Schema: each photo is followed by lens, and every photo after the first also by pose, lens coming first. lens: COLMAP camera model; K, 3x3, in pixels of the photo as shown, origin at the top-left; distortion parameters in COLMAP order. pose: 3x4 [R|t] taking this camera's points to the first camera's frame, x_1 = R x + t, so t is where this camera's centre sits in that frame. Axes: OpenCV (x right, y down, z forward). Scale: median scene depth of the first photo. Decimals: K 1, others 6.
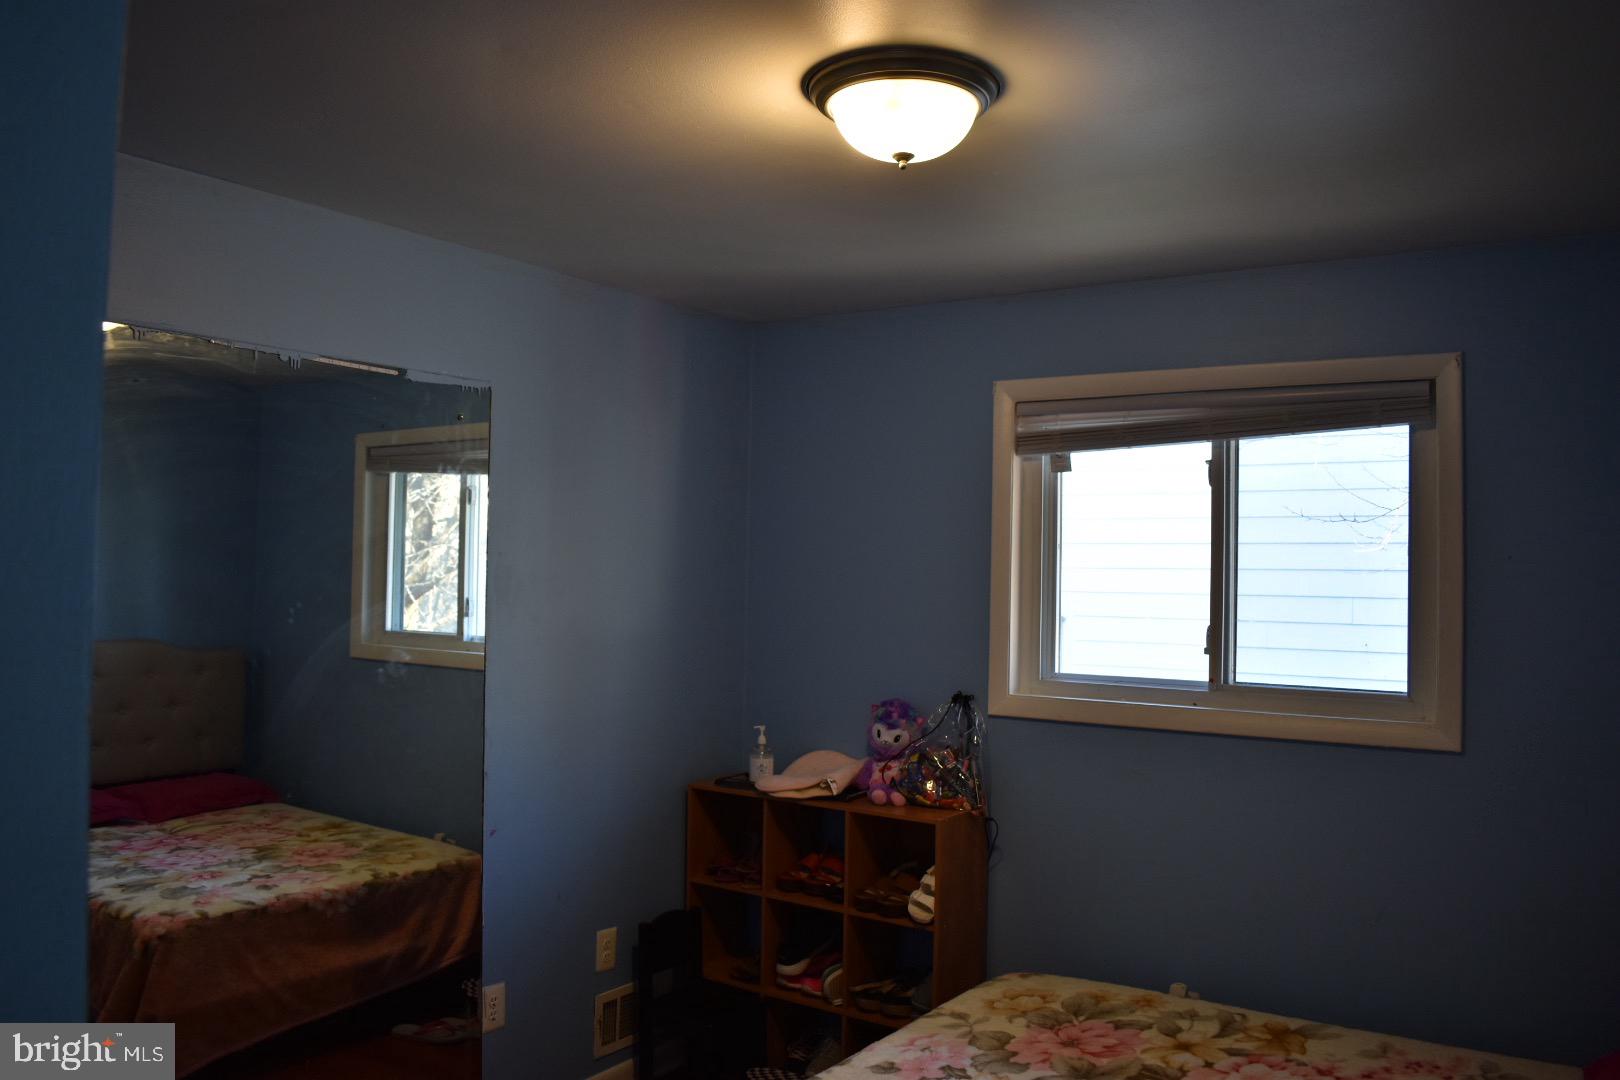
lens RADIAL K [[1248.7, 0, 806.9], [0, 1248.7, 539.9], [0, 0, 1]] dist [-0.095790, 0.010729]
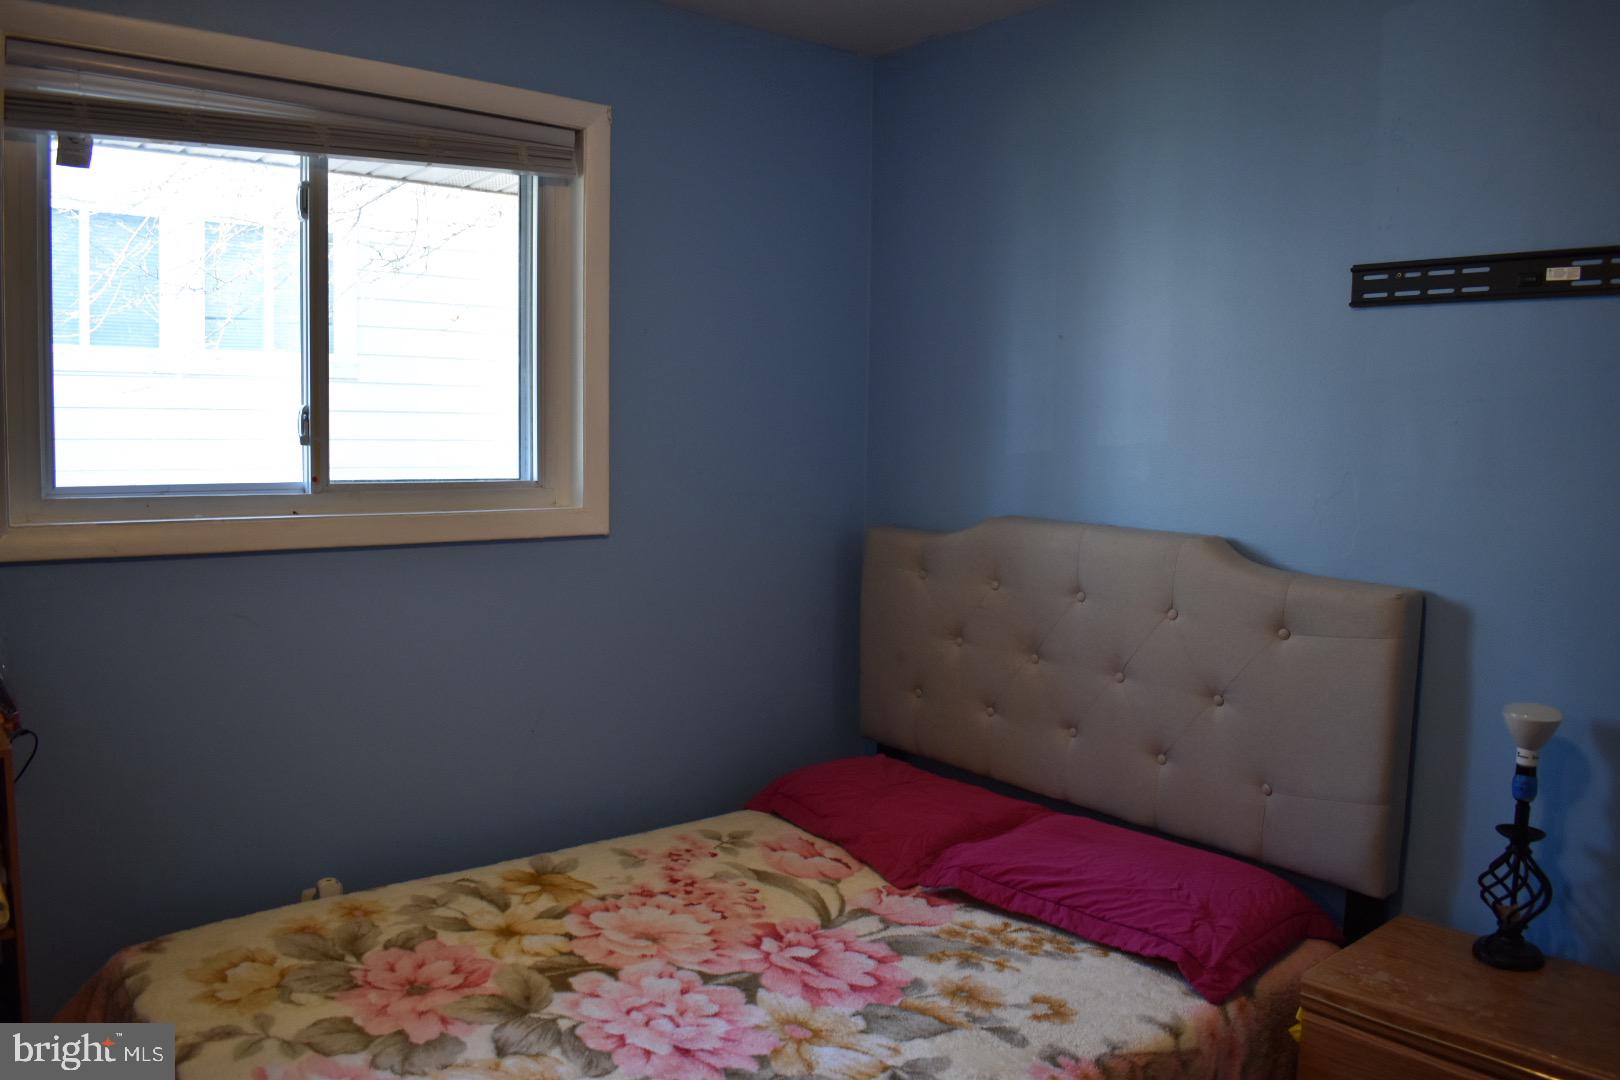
lens RADIAL K [[1248.7, 0, 808.6], [0, 1248.7, 536.9], [0, 0, 1]] dist [-0.095790, 0.010729]
pose [[0.283205, -0.097483, 0.954092, -0.353614], [-0.039803, 0.992769, 0.113250, 0.059784], [-0.958233, -0.070049, 0.277277, 0.579131]]
